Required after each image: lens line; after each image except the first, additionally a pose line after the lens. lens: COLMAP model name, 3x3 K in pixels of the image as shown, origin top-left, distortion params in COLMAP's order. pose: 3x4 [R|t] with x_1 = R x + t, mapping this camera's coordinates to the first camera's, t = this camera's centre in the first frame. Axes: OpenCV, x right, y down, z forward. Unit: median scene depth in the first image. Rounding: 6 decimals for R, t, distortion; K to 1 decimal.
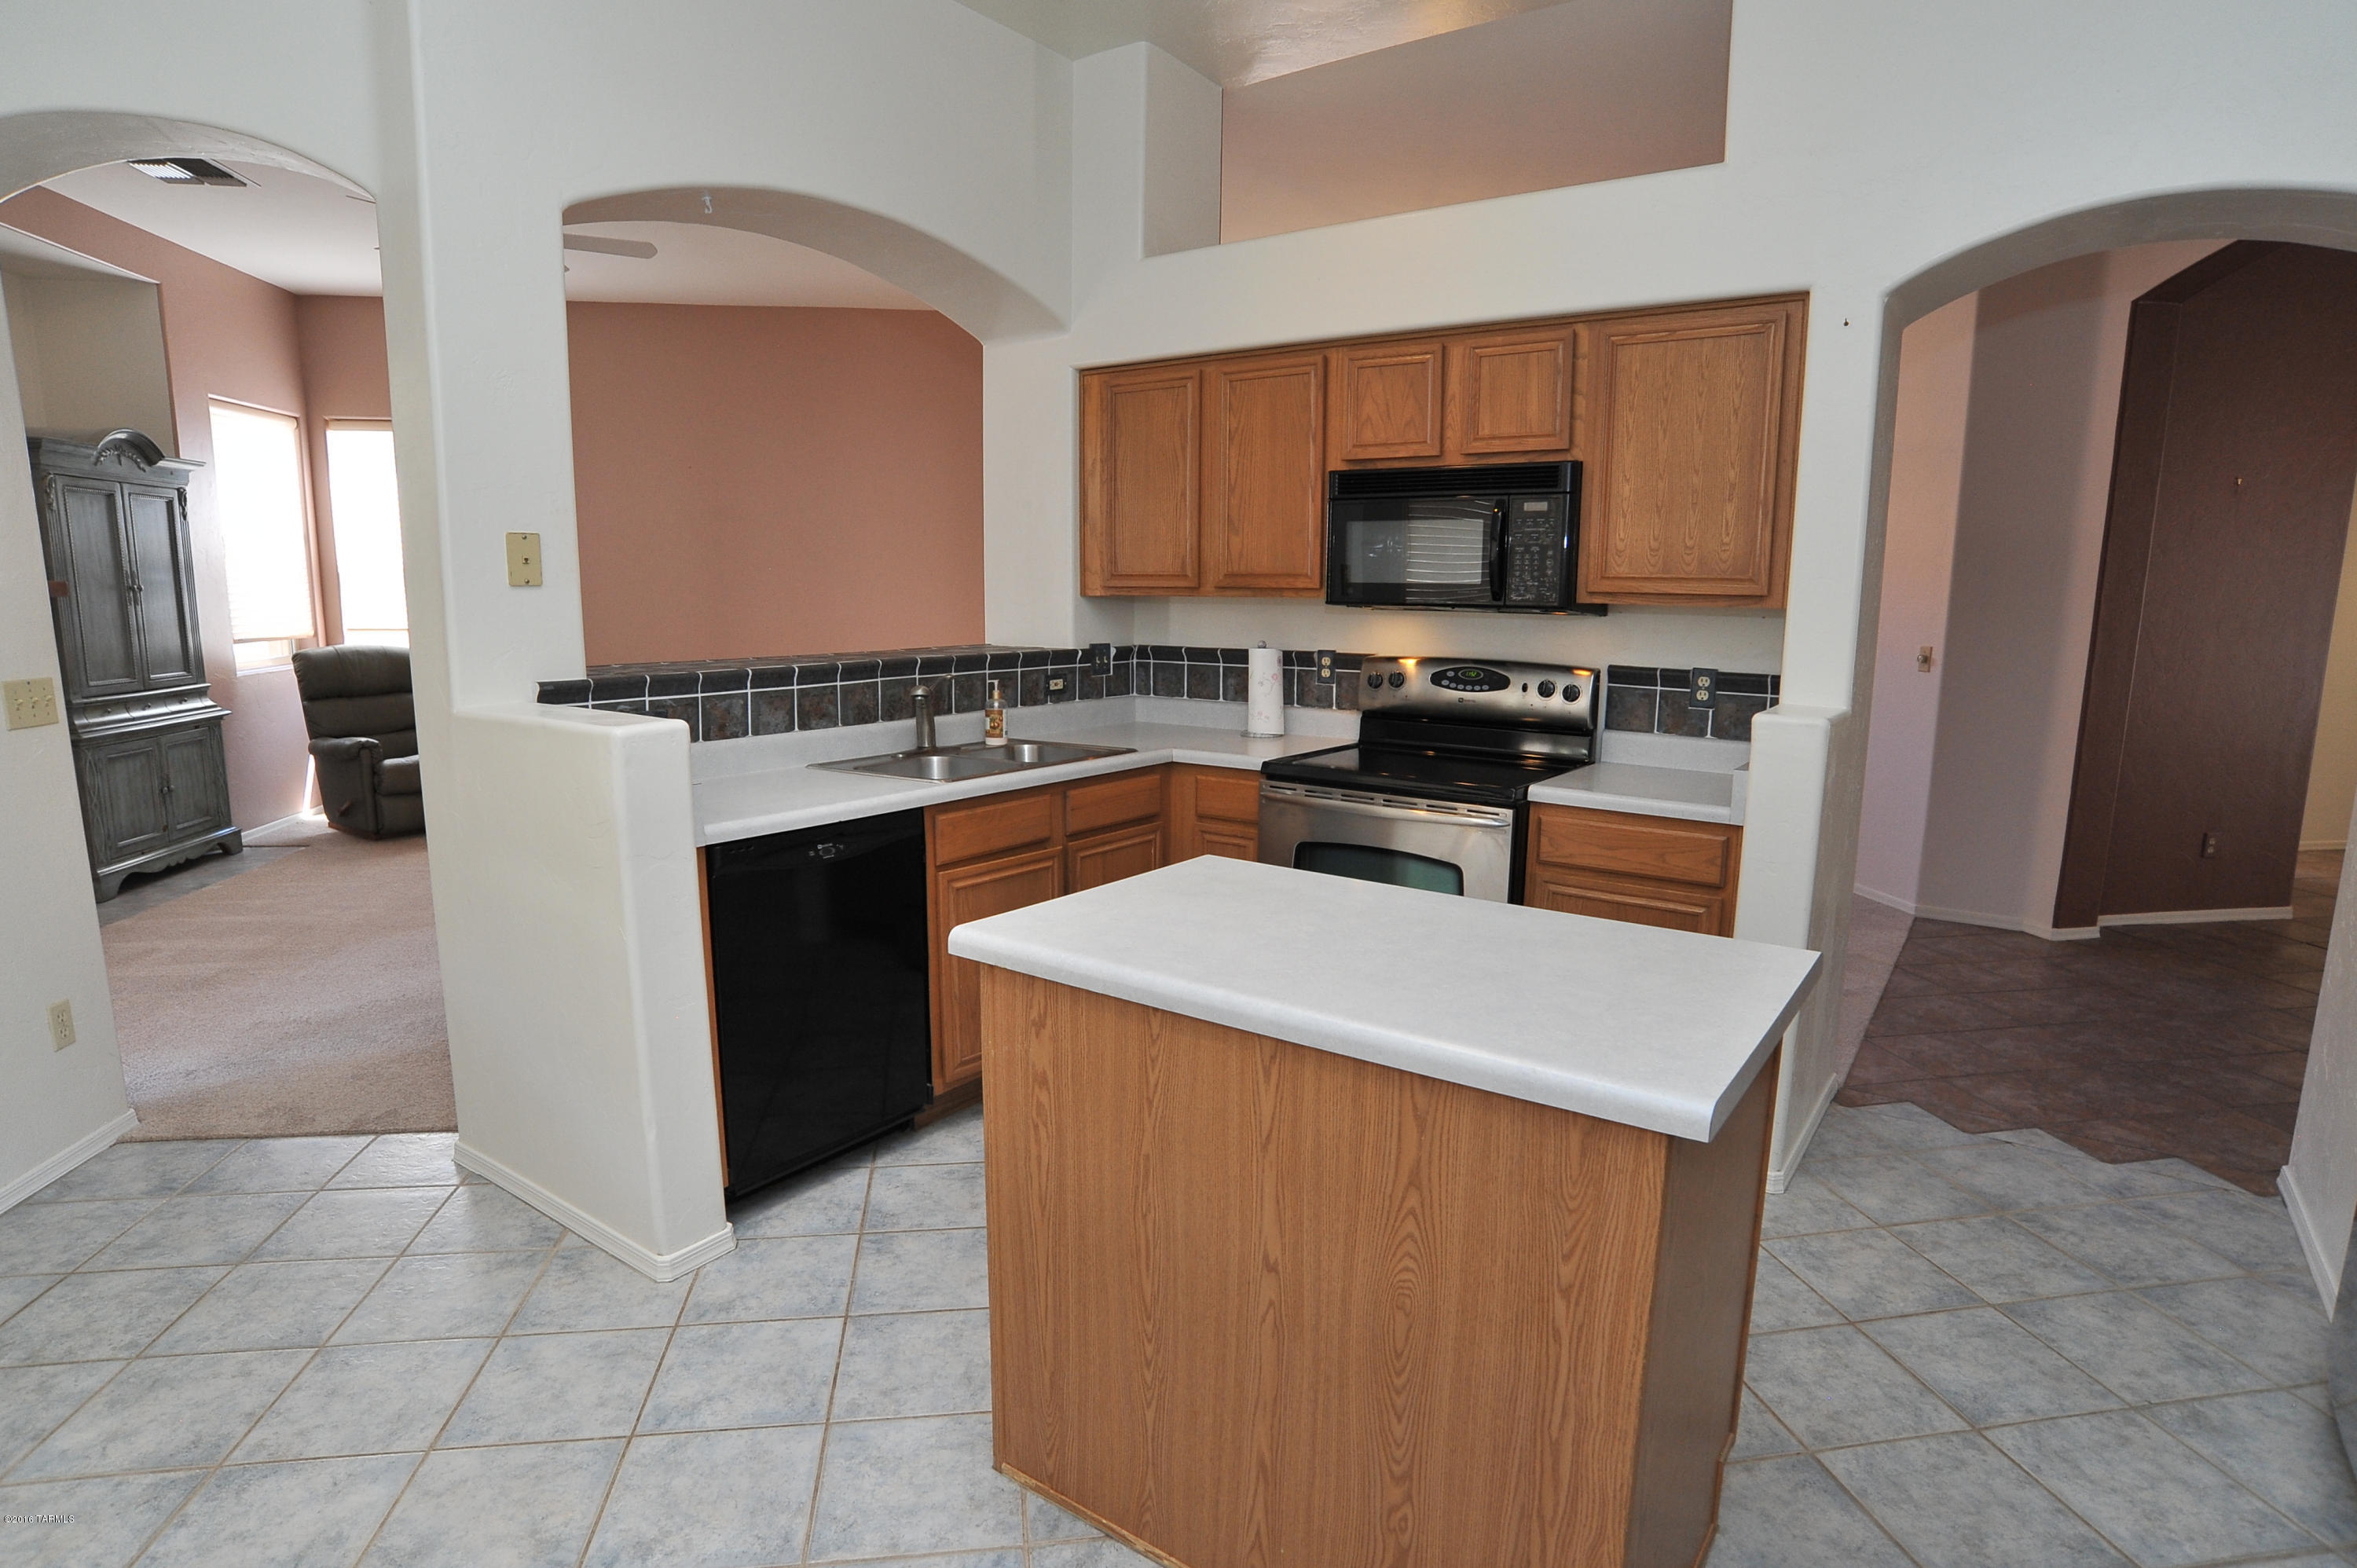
lens RADIAL K [[1189.4, 0, 1175.0], [0, 1189.4, 769.6], [0, 0, 1]] dist [-0.016922, 0.005949]
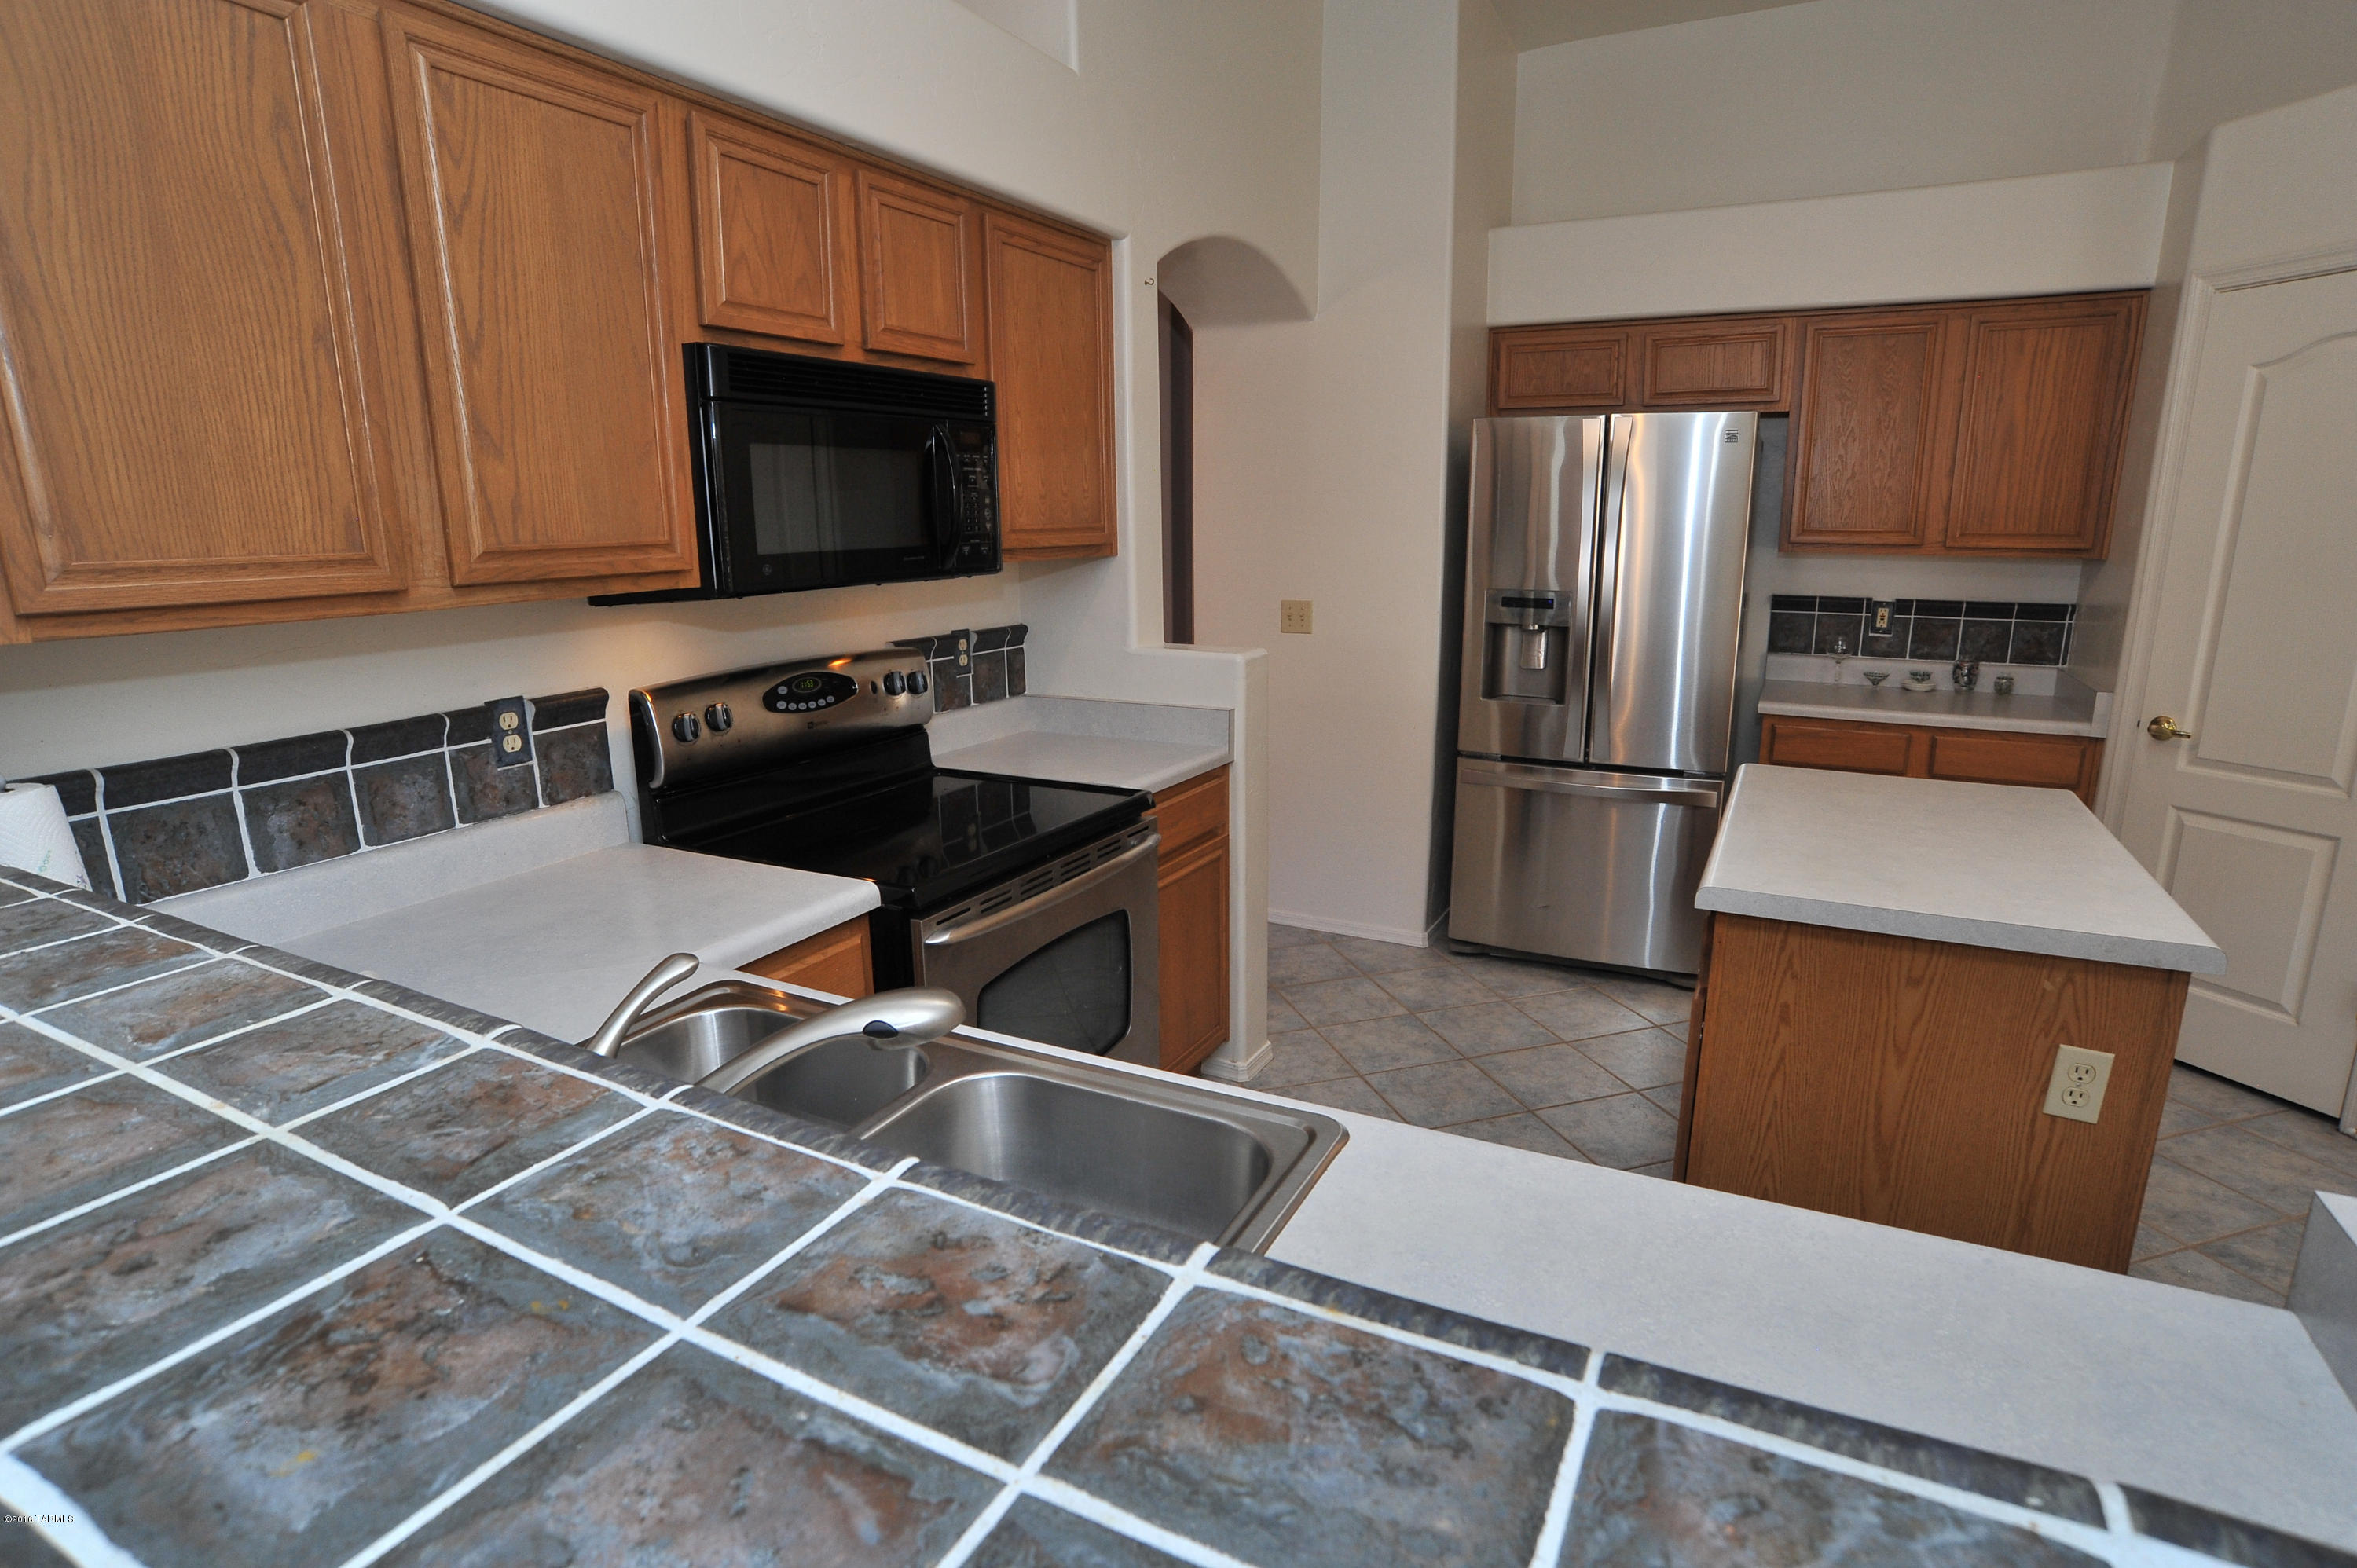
lens RADIAL K [[1189.4, 0, 1259.2], [0, 1189.4, 770.7], [0, 0, 1]] dist [-0.016922, 0.005949]
pose [[-0.127252, -0.228195, 0.965264, -0.459081], [0.160894, 0.955537, 0.247106, -0.166920], [-0.978734, 0.186750, -0.084879, 0.869978]]
